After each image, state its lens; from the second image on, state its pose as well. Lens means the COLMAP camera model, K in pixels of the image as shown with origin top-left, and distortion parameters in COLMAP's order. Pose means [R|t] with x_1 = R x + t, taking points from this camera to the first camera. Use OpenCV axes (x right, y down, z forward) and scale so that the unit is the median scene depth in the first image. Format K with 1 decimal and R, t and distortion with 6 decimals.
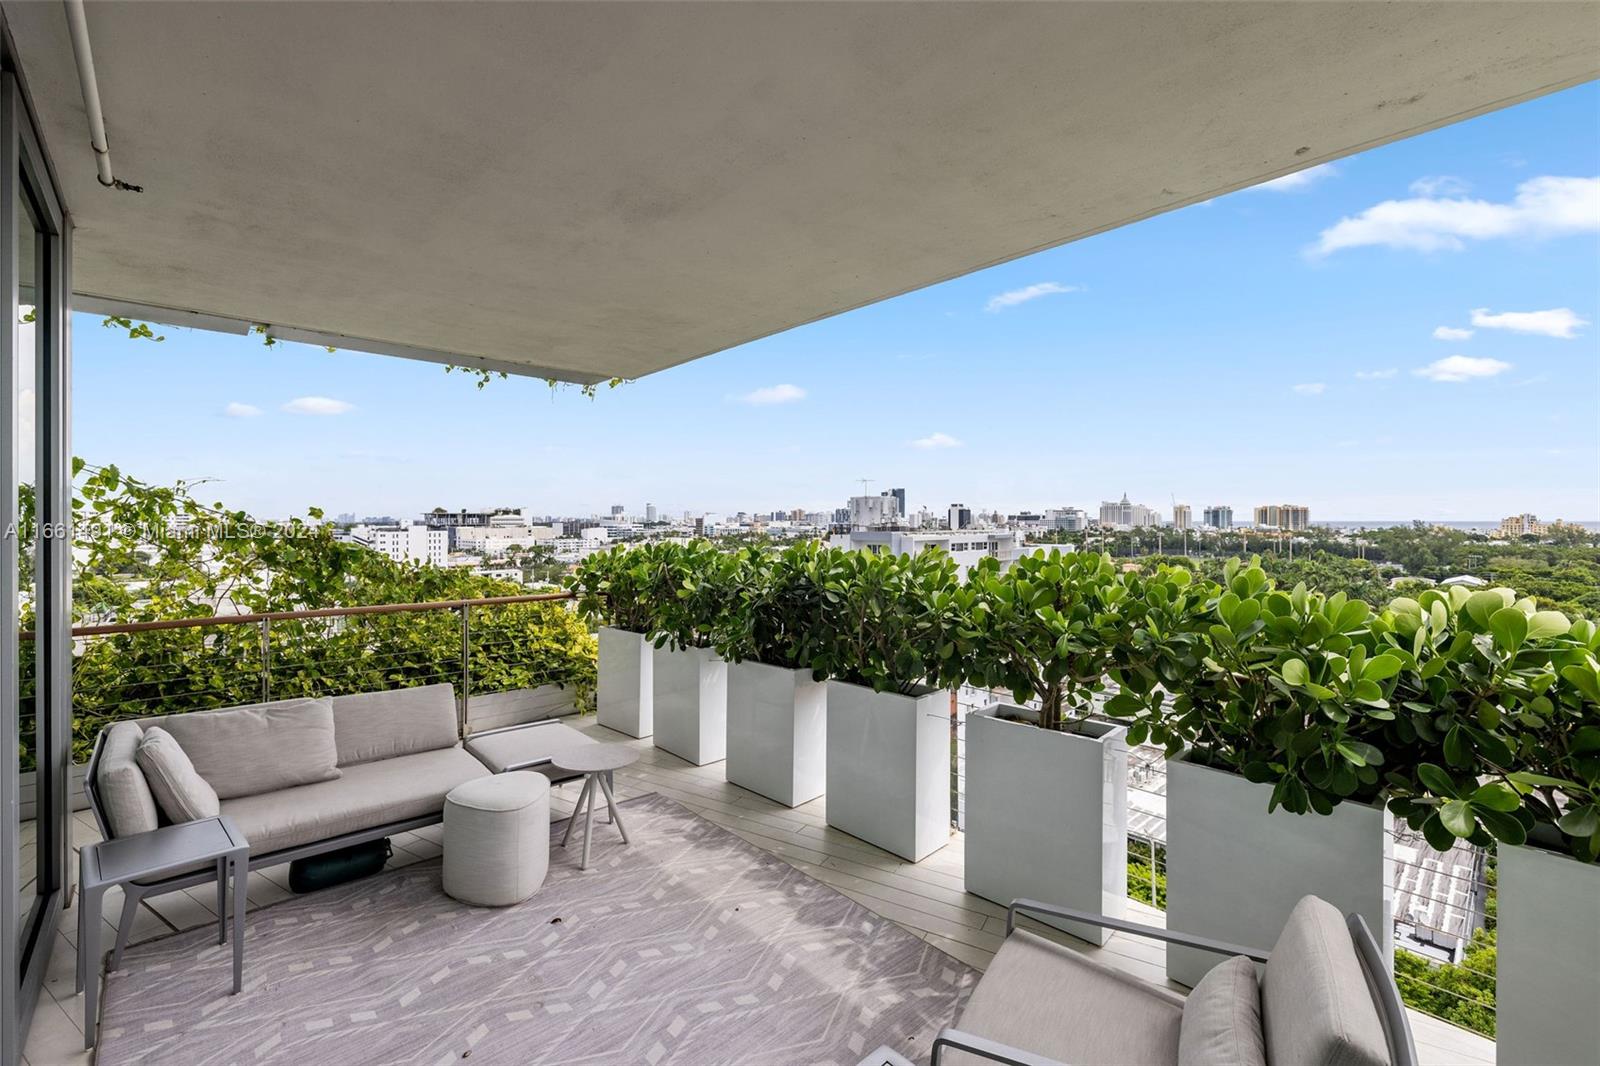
lens RADIAL K [[687.1, 0, 777.1], [0, 687.1, 526.5], [0, 0, 1]] dist [-0.001546, -0.000209]
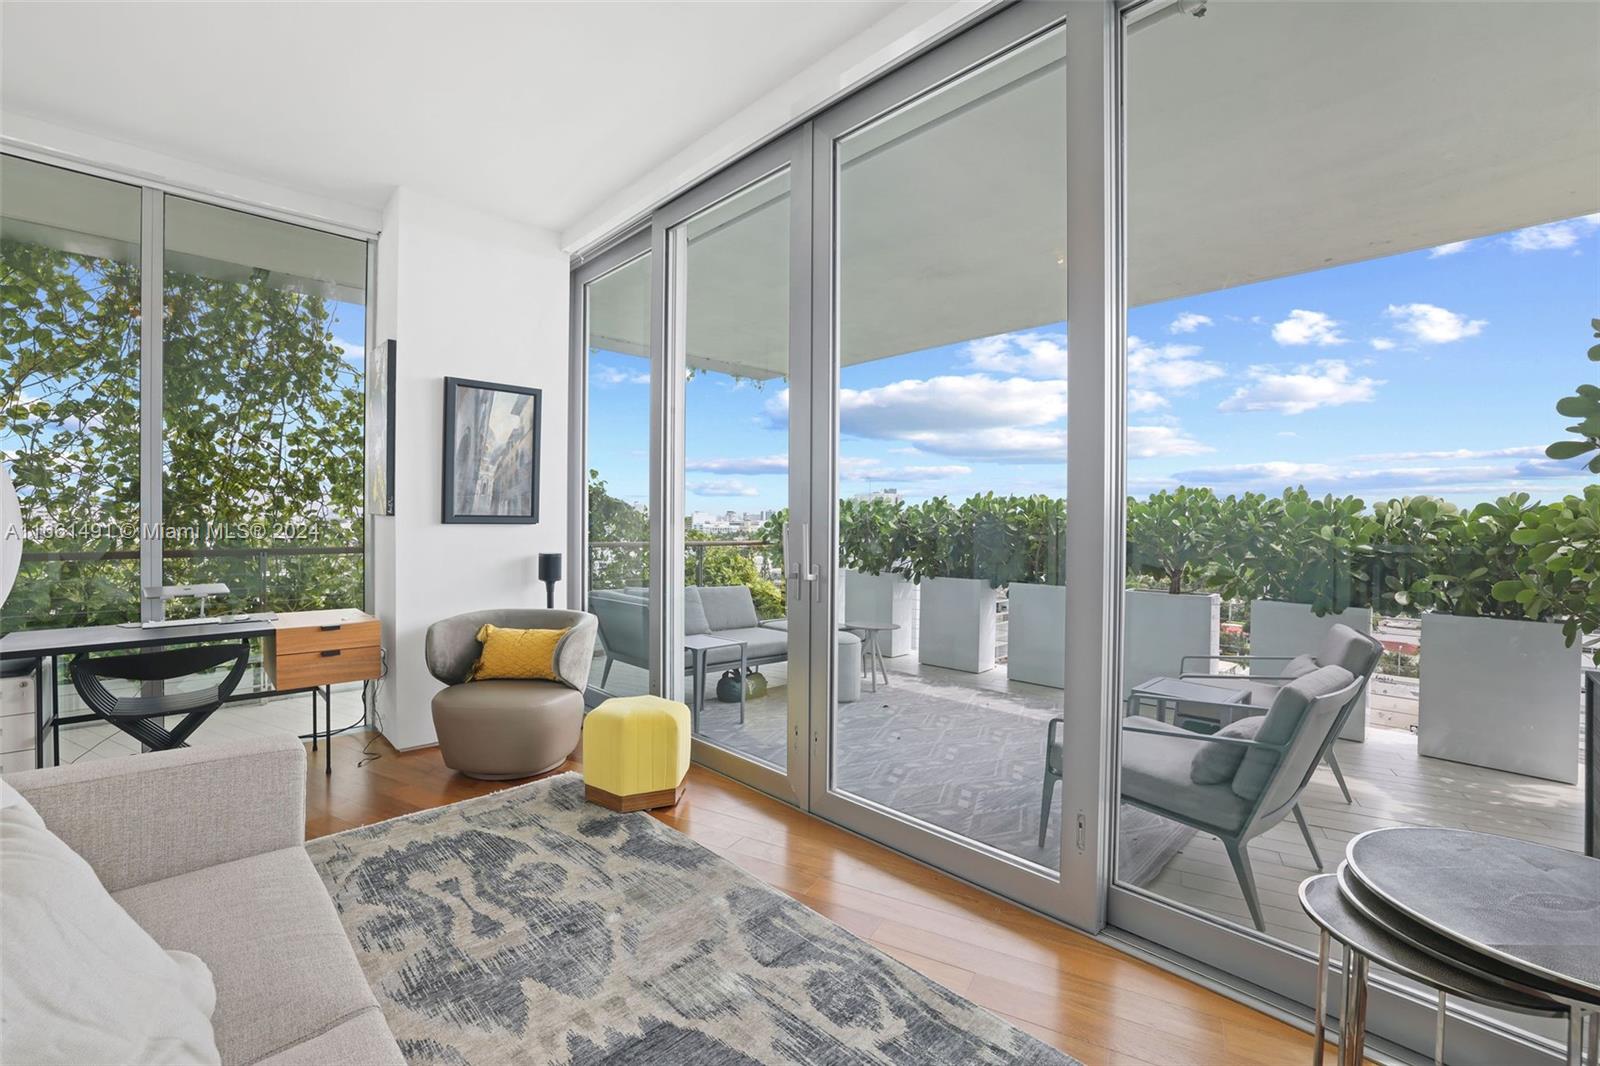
lens RADIAL K [[695.0, 0, 805.2], [0, 695.0, 526.2], [0, 0, 1]] dist [-0.001548, -0.000107]
pose [[0.998798, 0.011933, 0.047535, -0.658507], [-0.011887, 0.999929, -0.001262, 0.159670], [-0.047546, 0.000696, 0.998869, -0.725143]]
